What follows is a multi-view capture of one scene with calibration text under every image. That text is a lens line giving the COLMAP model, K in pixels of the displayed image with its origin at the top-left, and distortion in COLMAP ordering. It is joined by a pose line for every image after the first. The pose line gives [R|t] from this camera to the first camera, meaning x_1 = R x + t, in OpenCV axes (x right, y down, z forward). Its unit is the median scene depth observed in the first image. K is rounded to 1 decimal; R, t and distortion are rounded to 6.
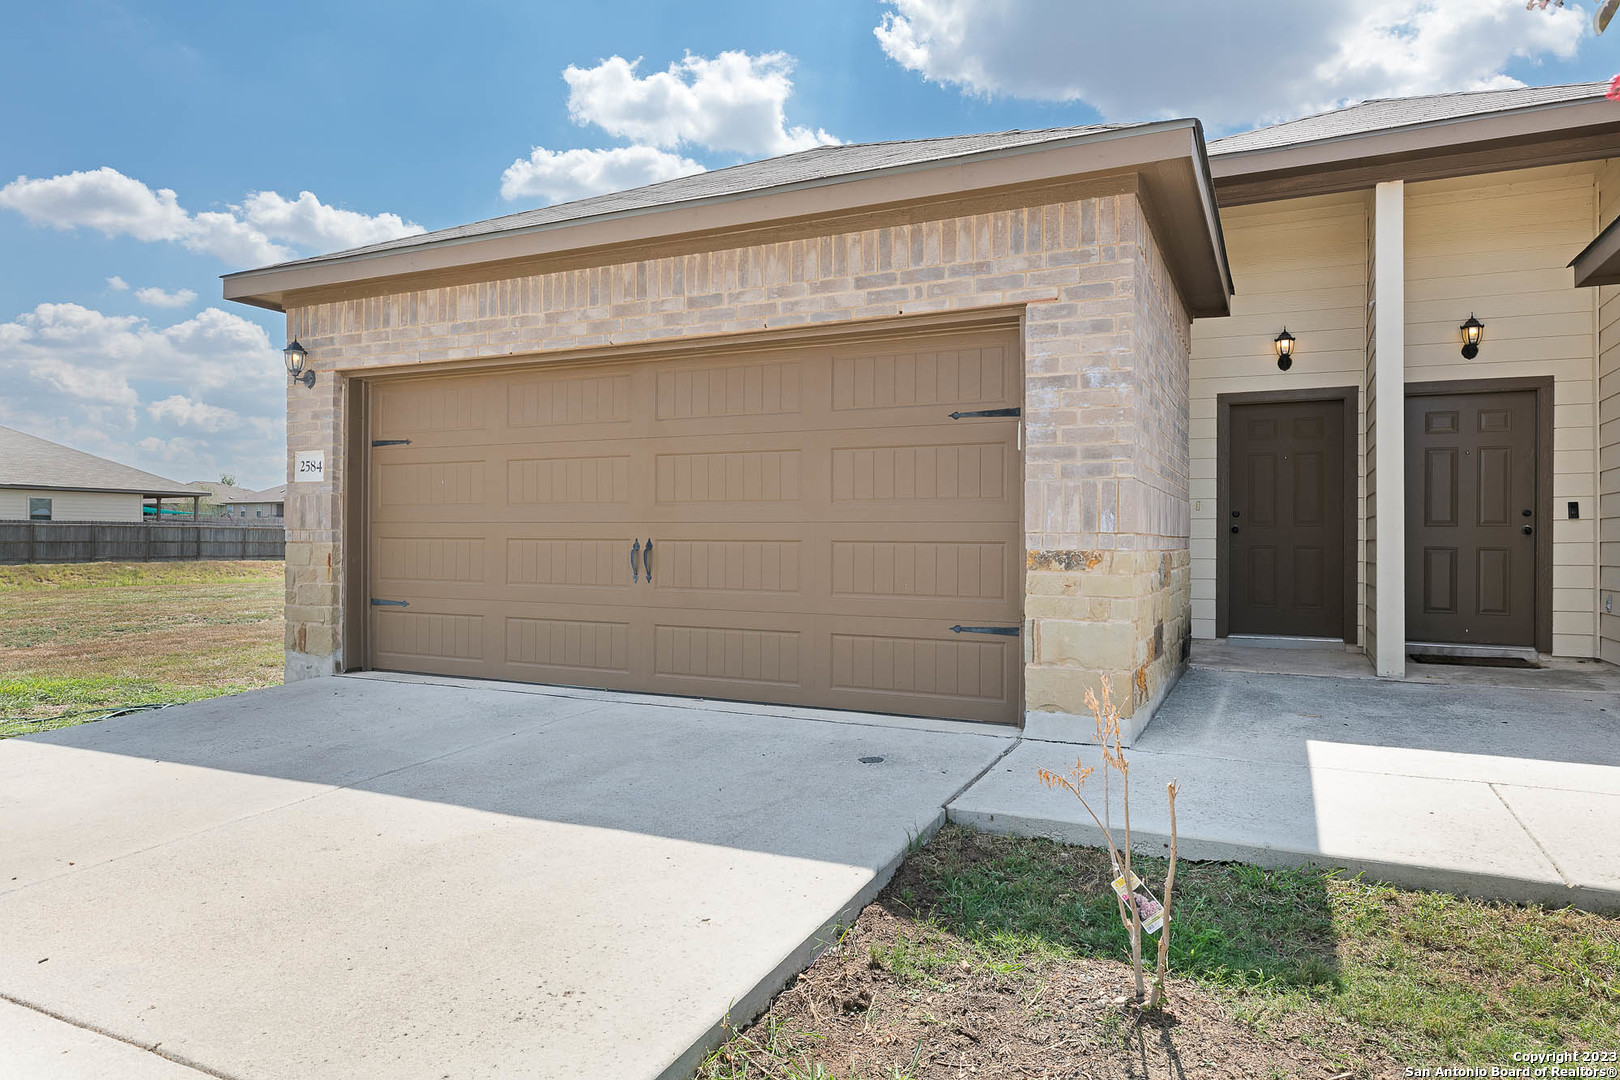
lens RADIAL K [[956.1, 0, 809.7], [0, 956.1, 529.7], [0, 0, 1]] dist [0.003629, -0.000753]
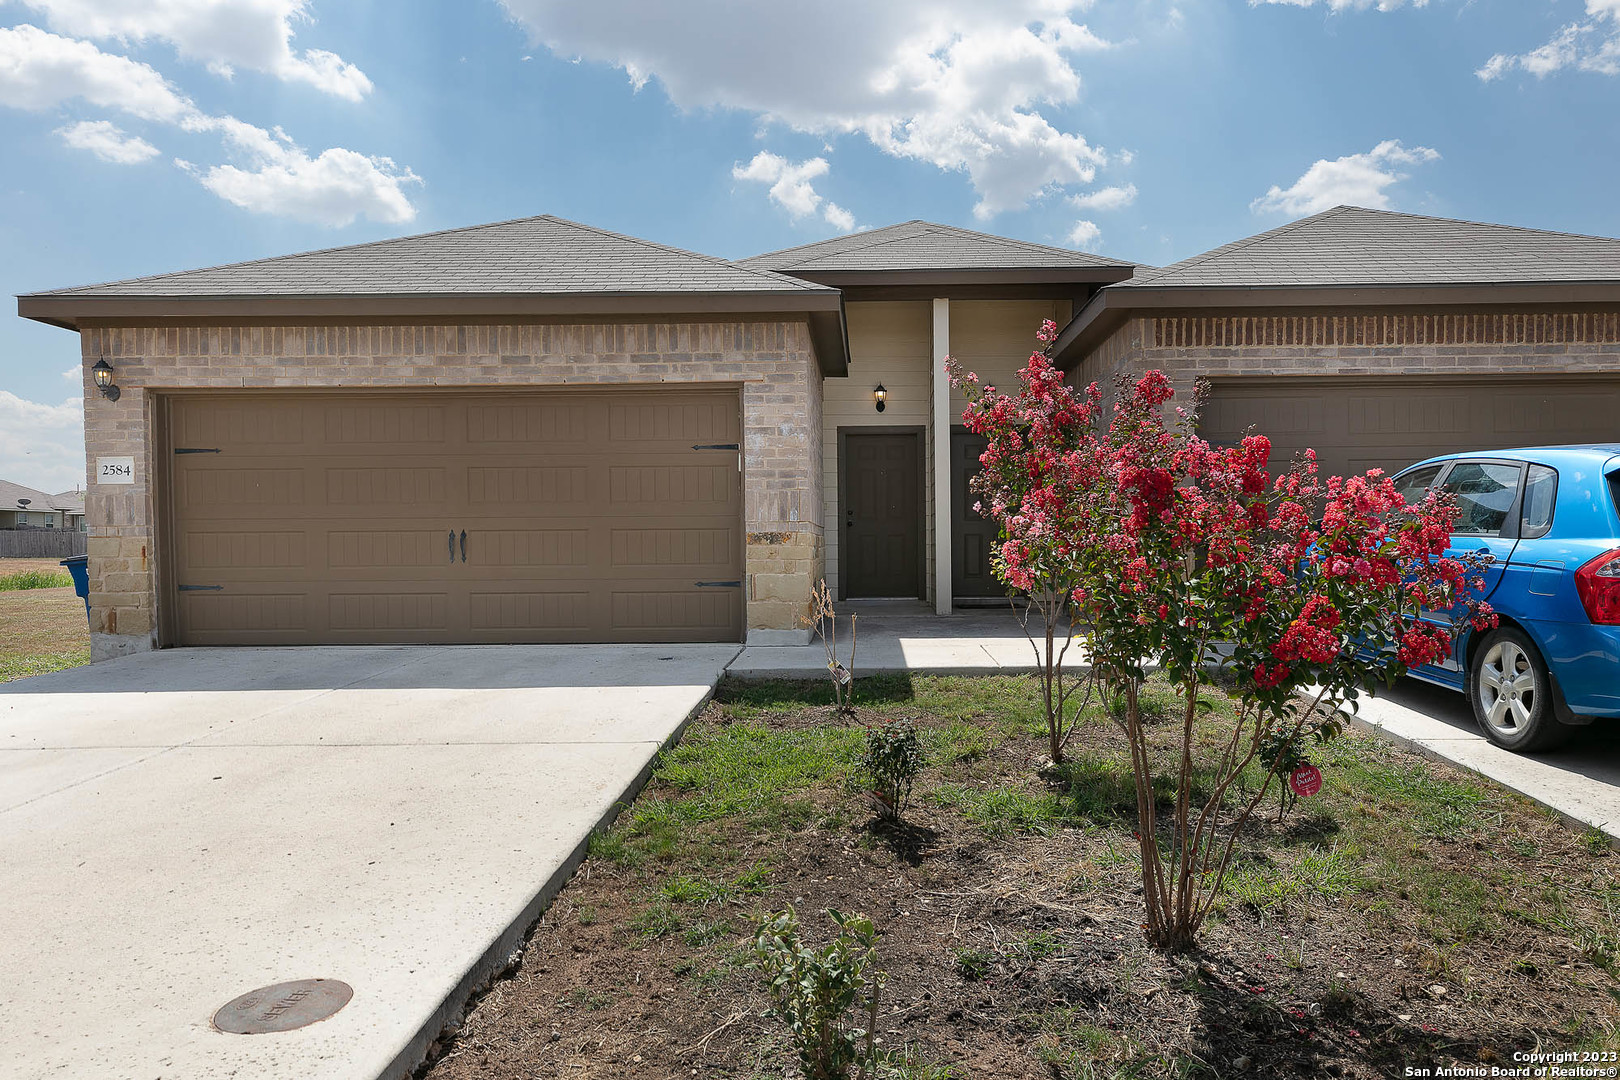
lens RADIAL K [[956.1, 0, 809.7], [0, 956.1, 529.7], [0, 0, 1]] dist [0.003629, -0.000753]
pose [[0.923288, -0.007659, 0.384031, -0.221327], [0.008372, 0.999965, -0.000185, 0.012875], [-0.384016, 0.003386, 0.923320, -0.406927]]
